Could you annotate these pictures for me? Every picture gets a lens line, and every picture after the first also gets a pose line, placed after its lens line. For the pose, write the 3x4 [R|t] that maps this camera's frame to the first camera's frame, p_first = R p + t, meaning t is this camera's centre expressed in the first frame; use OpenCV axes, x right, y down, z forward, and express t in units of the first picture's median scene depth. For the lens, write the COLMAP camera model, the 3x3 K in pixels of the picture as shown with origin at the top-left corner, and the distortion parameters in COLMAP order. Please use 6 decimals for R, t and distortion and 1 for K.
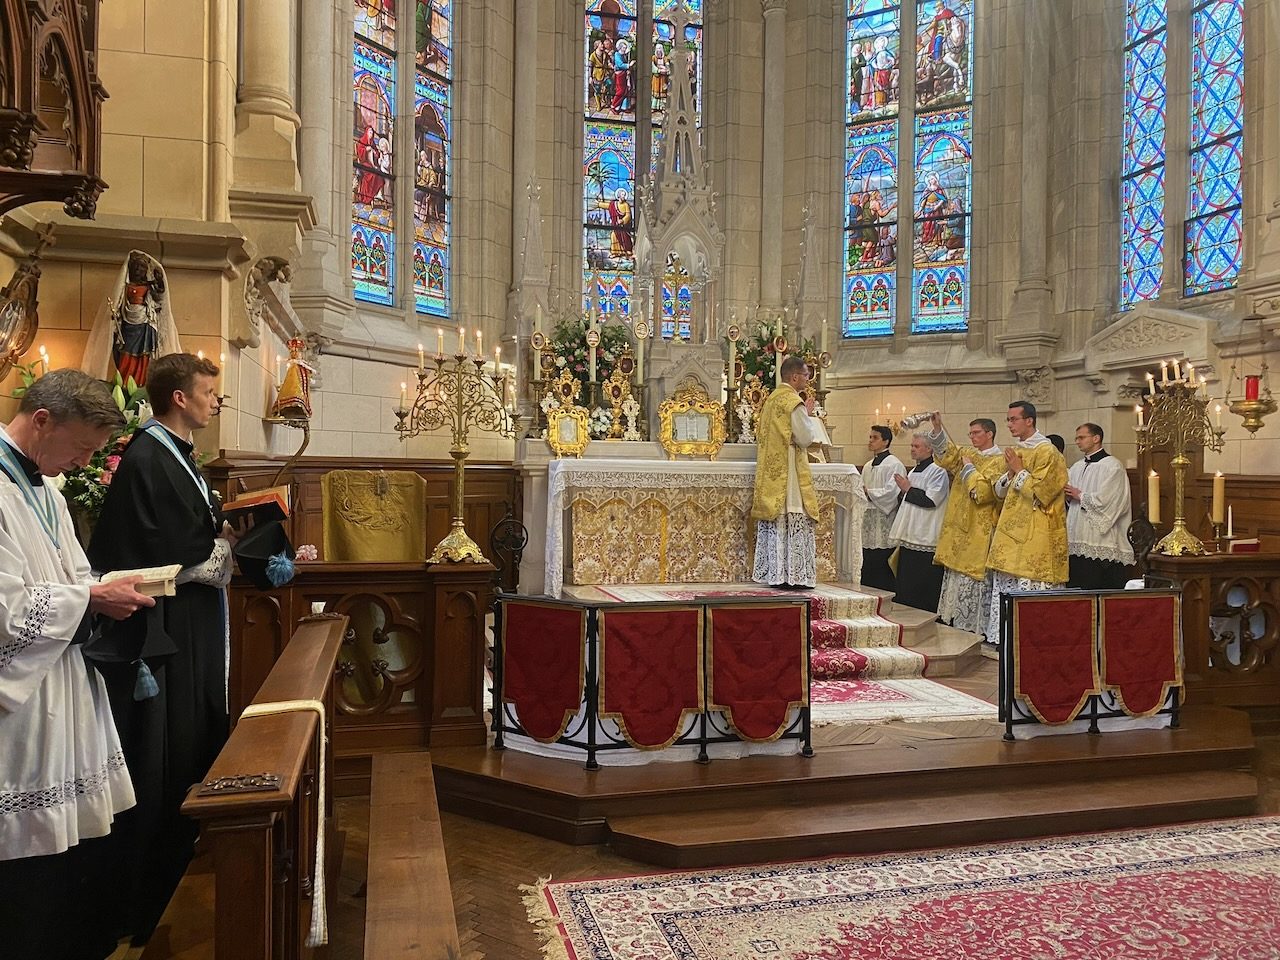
lens RADIAL K [[1003.7, 0, 639.9], [0, 1003.7, 460.0], [0, 0, 1]] dist [0.004638, 0.001115]
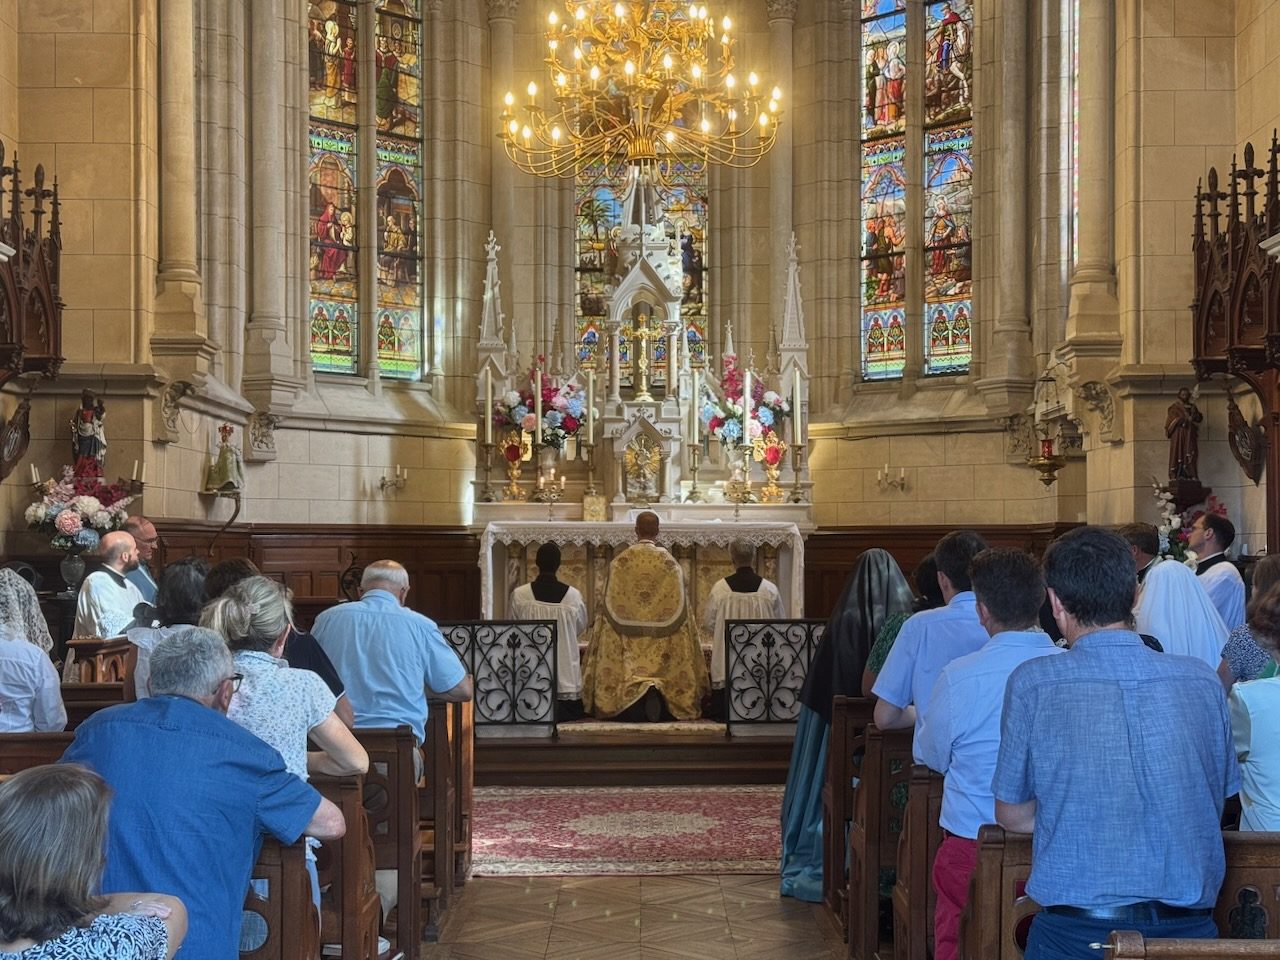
lens RADIAL K [[1834.1, 0, 640.0], [0, 1834.1, 480.0], [0, 0, 1]] dist [0.123502, 0.016640]
pose [[0.971116, -0.021119, -0.237672, 0.420530], [0.014138, 0.999418, -0.031039, 0.013628], [0.238189, 0.026782, 0.970850, -0.658236]]
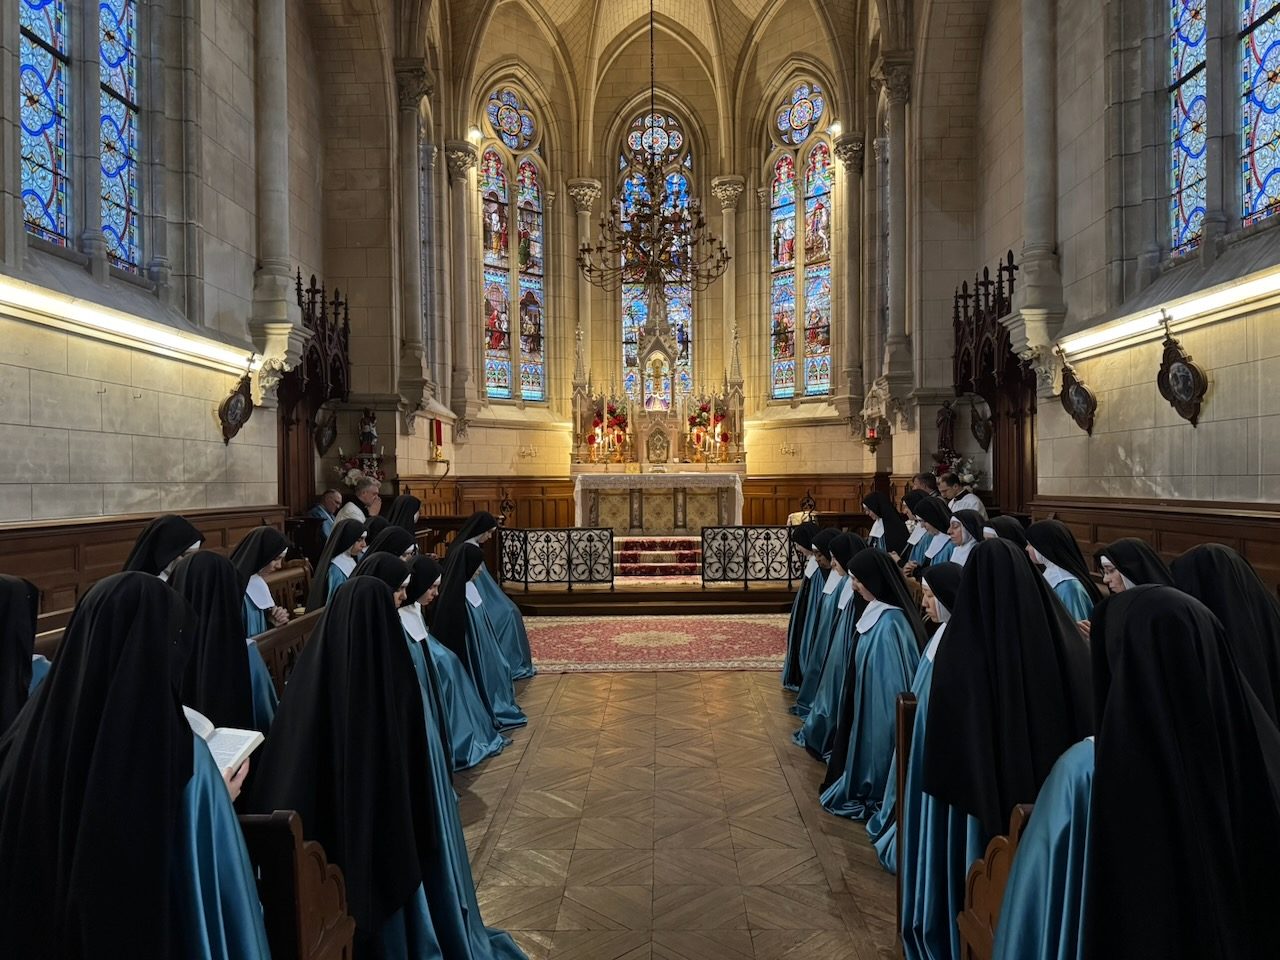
lens RADIAL K [[893.8, 0, 634.0], [0, 893.8, 483.5], [0, 0, 1]] dist [0.116662, 0.000110]
pose [[0.964043, -0.019042, -0.265063, 0.402062], [0.021994, 0.999725, 0.008175, 0.004780], [0.264835, -0.013711, 0.964196, -0.569562]]
